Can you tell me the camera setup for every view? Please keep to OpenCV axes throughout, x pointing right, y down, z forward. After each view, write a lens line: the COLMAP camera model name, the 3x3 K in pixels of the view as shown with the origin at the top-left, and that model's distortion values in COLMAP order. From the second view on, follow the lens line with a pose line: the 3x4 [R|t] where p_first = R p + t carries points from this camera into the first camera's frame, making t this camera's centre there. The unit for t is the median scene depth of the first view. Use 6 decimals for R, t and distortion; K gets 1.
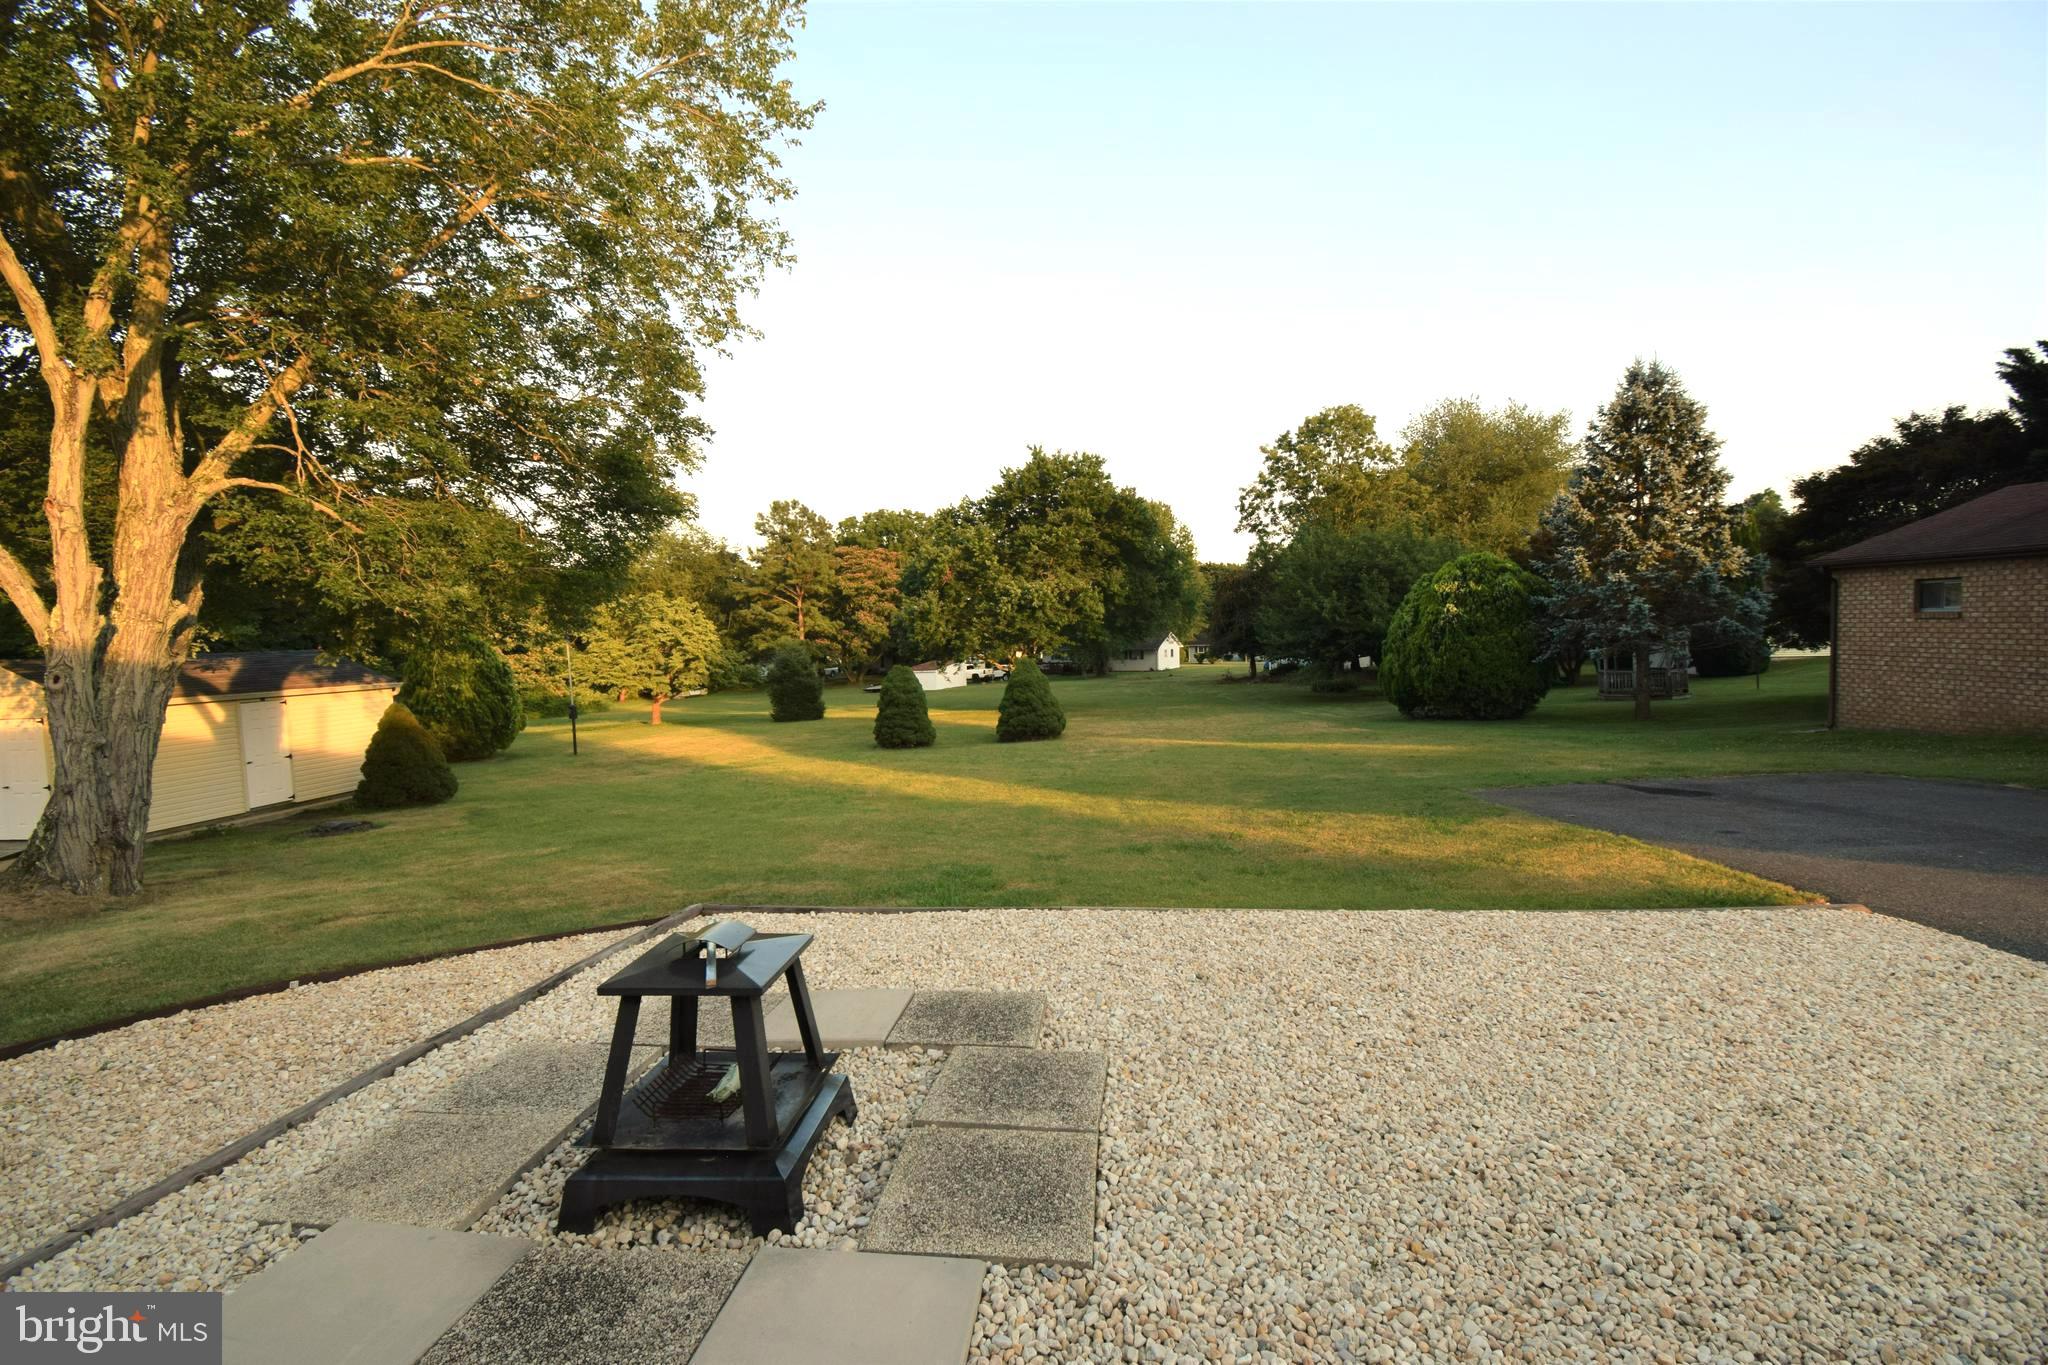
lens RADIAL K [[900.2, 0, 1032.3], [0, 900.2, 669.8], [0, 0, 1]] dist [0.017253, -0.025681]
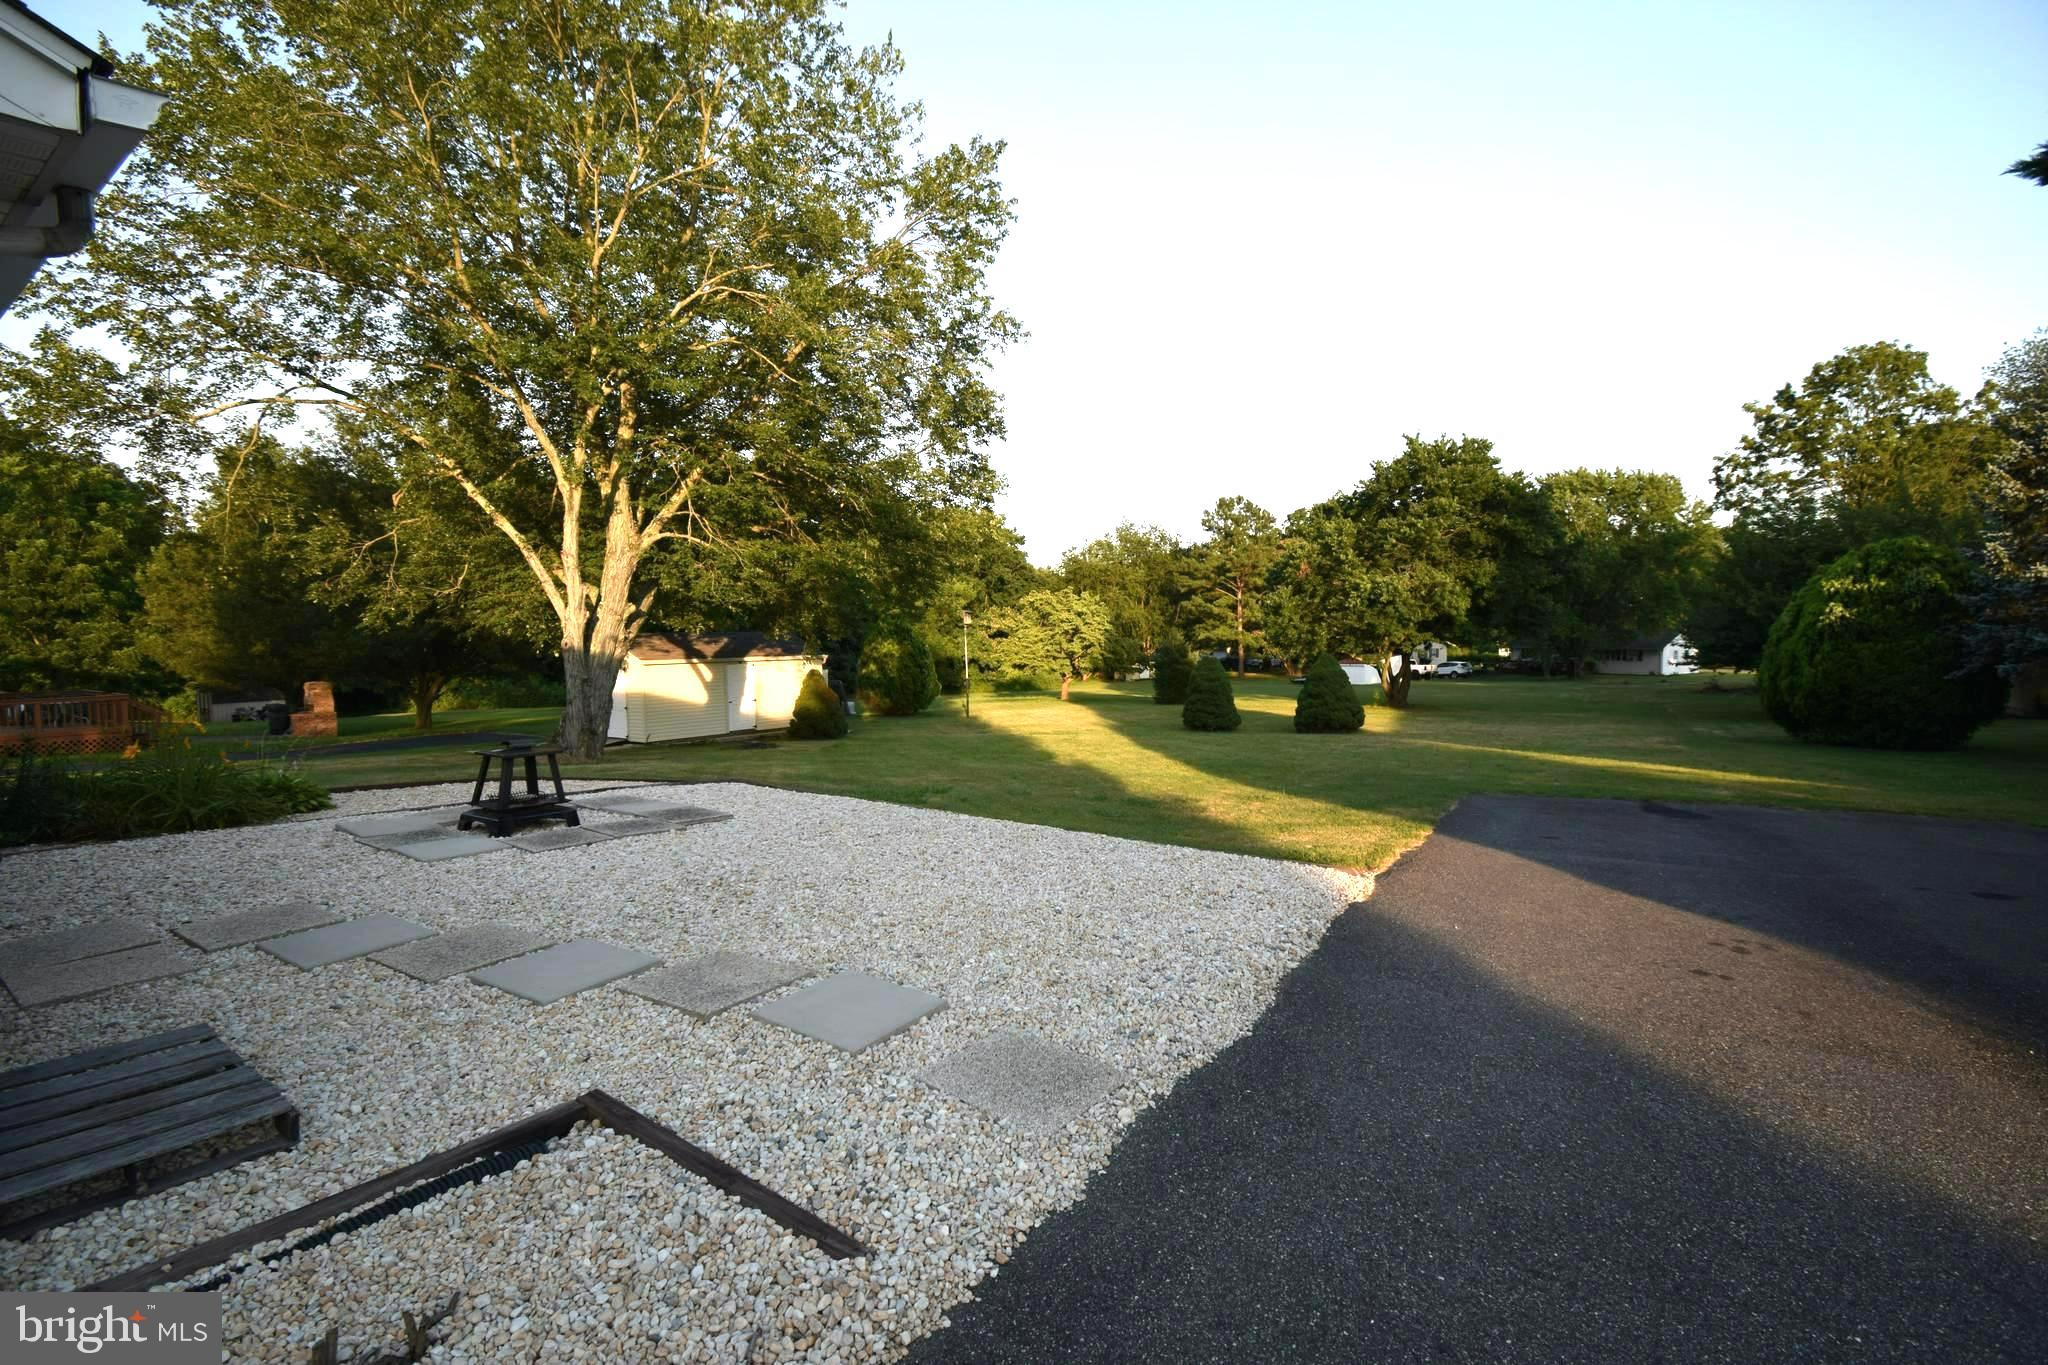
lens RADIAL K [[900.2, 0, 1032.3], [0, 900.2, 669.8], [0, 0, 1]] dist [0.017253, -0.025681]
pose [[0.858101, 0.042499, -0.511720, 0.160328], [-0.036717, 0.999096, 0.021405, -0.002626], [0.512167, 0.000421, 0.858886, -0.036464]]
